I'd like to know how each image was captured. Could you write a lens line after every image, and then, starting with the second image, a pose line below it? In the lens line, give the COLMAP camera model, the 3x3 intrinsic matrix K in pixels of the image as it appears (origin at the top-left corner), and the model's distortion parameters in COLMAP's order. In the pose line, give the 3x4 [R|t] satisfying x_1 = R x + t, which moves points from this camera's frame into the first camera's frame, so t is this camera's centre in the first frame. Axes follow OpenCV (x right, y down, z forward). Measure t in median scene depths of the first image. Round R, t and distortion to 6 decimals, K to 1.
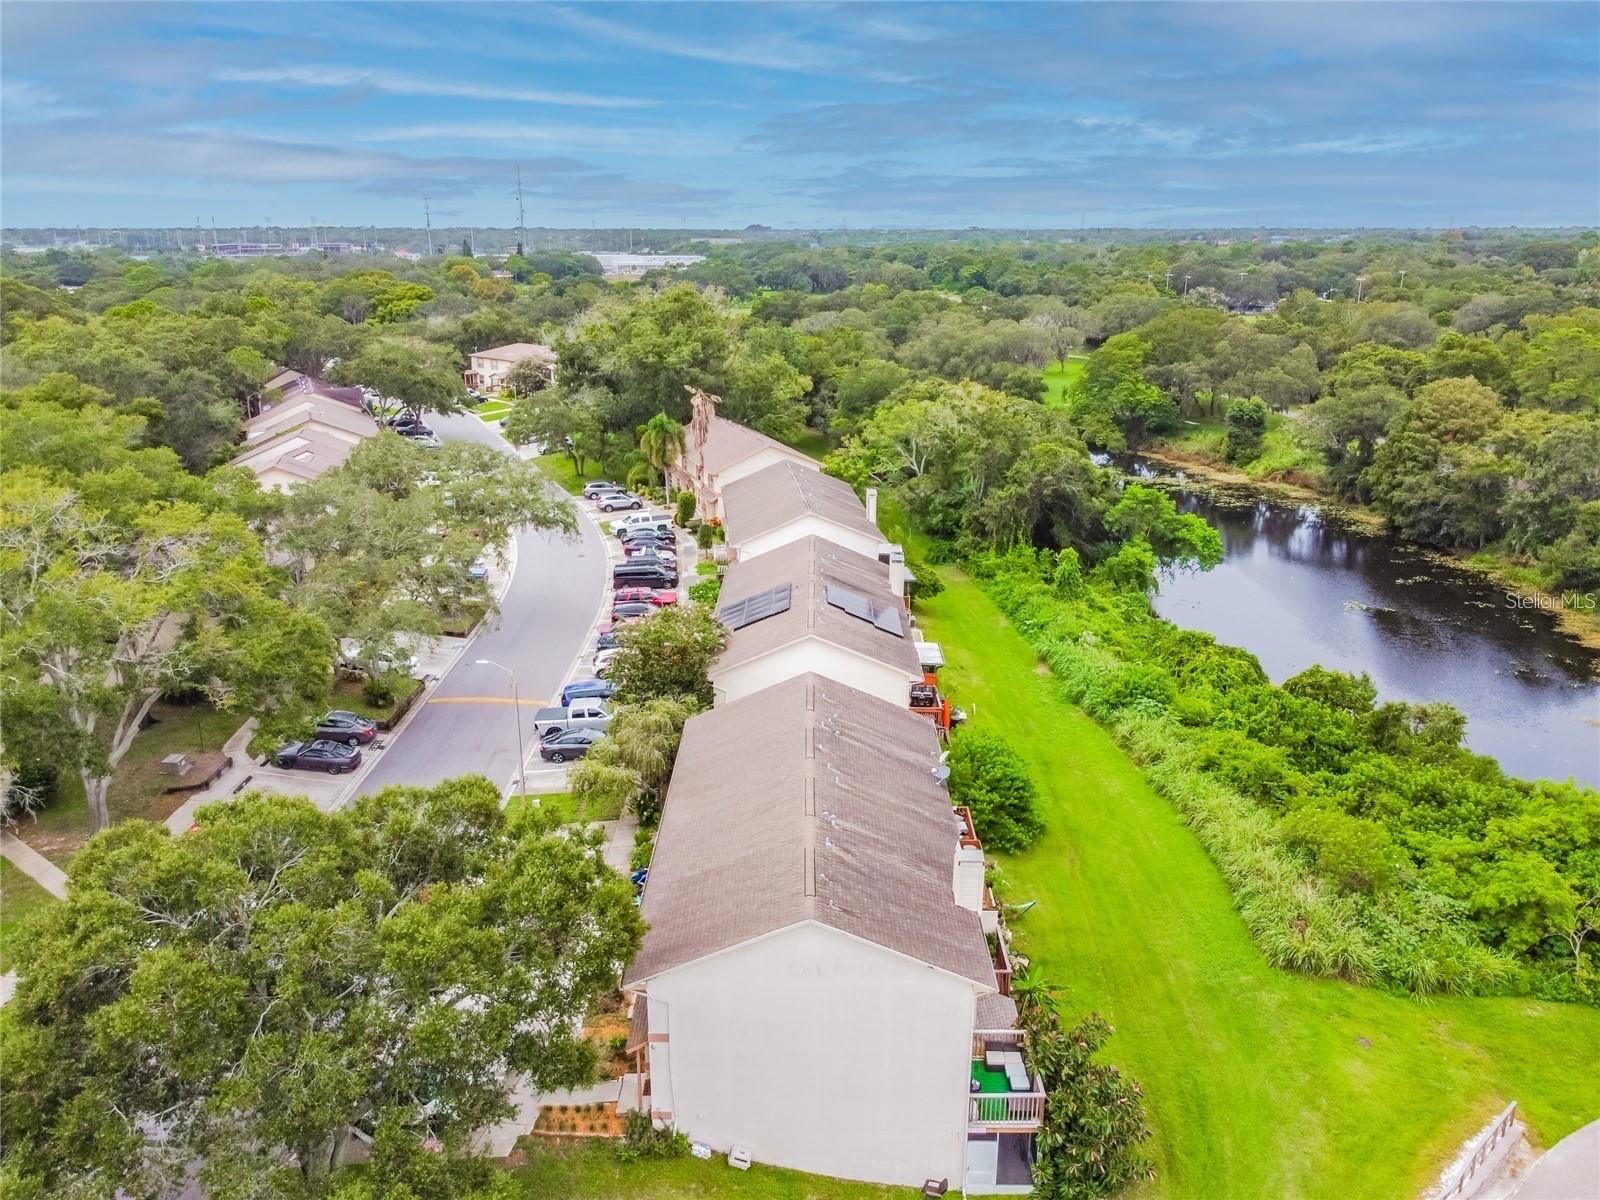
lens RADIAL K [[1204.5, 0, 800.0], [0, 1204.5, 600.0], [0, 0, 1]] dist [-0.002478, 0.000087]
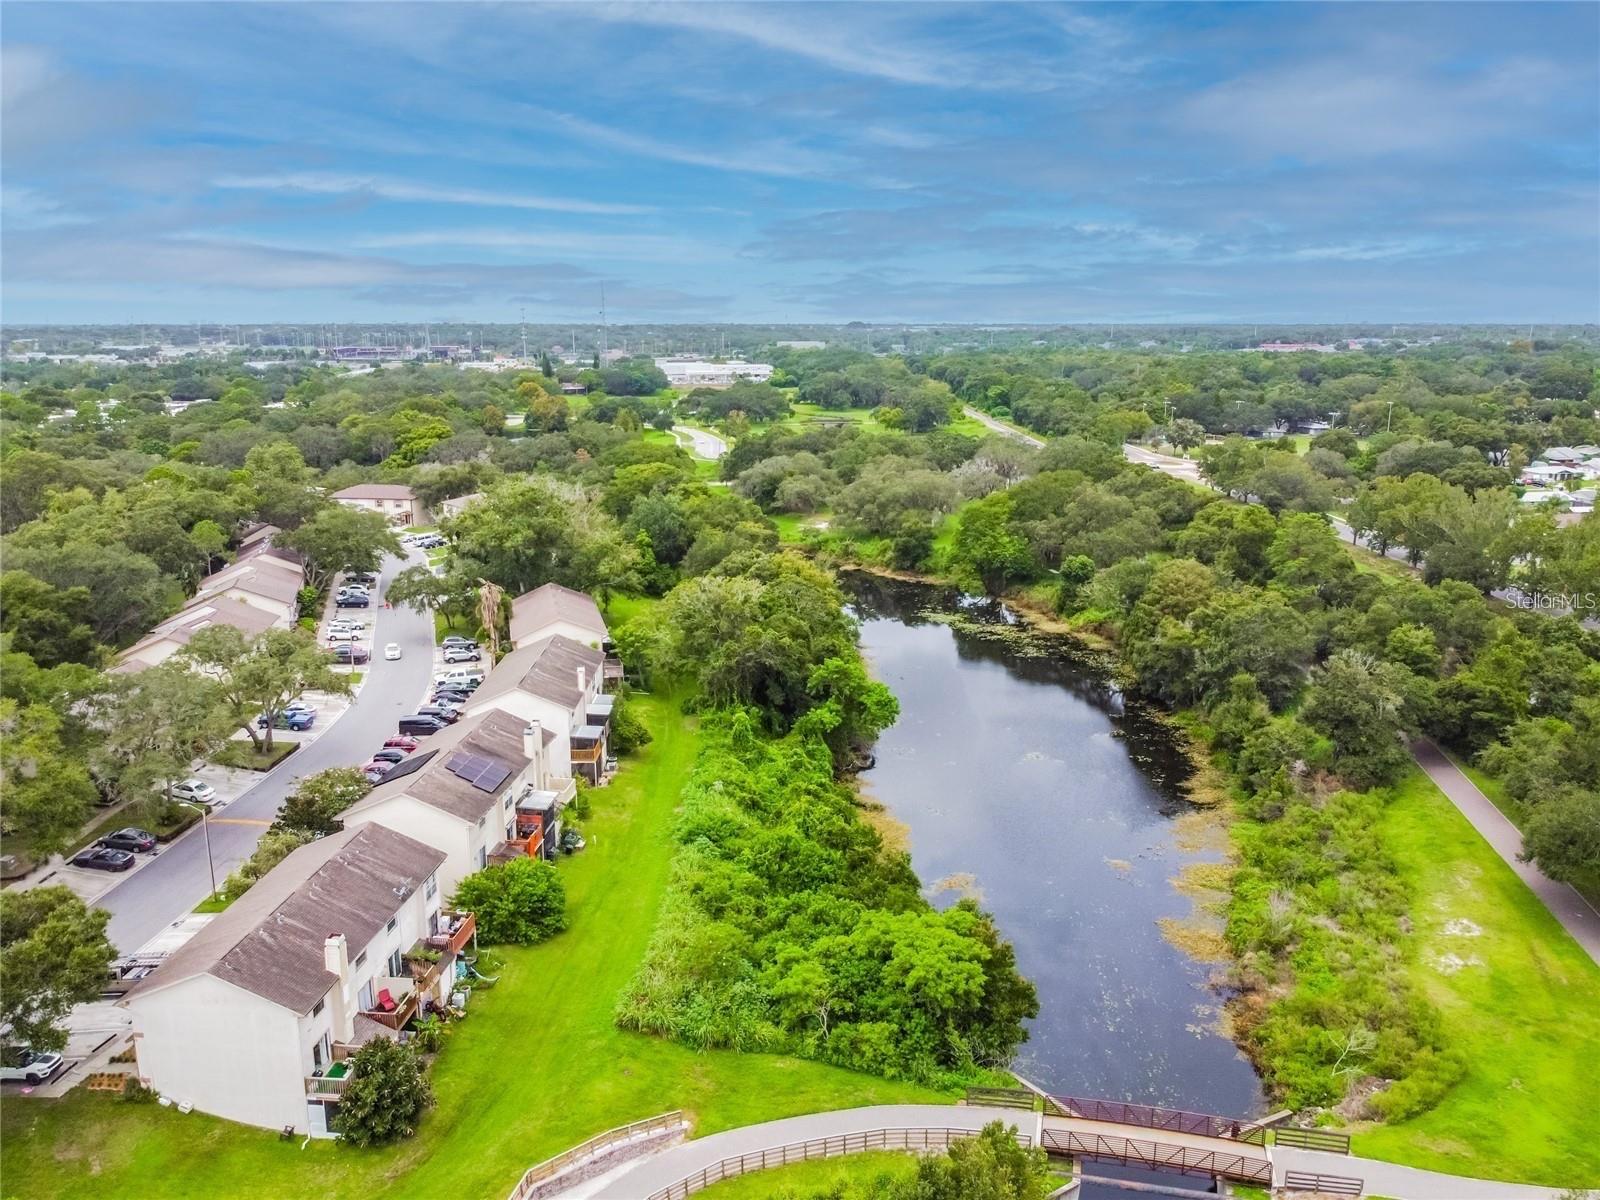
lens RADIAL K [[1204.5, 0, 800.0], [0, 1204.5, 600.0], [0, 0, 1]] dist [-0.002478, 0.000087]
pose [[0.995953, 0.019919, -0.087640, 0.298627], [-0.026092, 0.997215, -0.069865, -0.056397], [0.086005, 0.071869, 0.993699, -0.226030]]
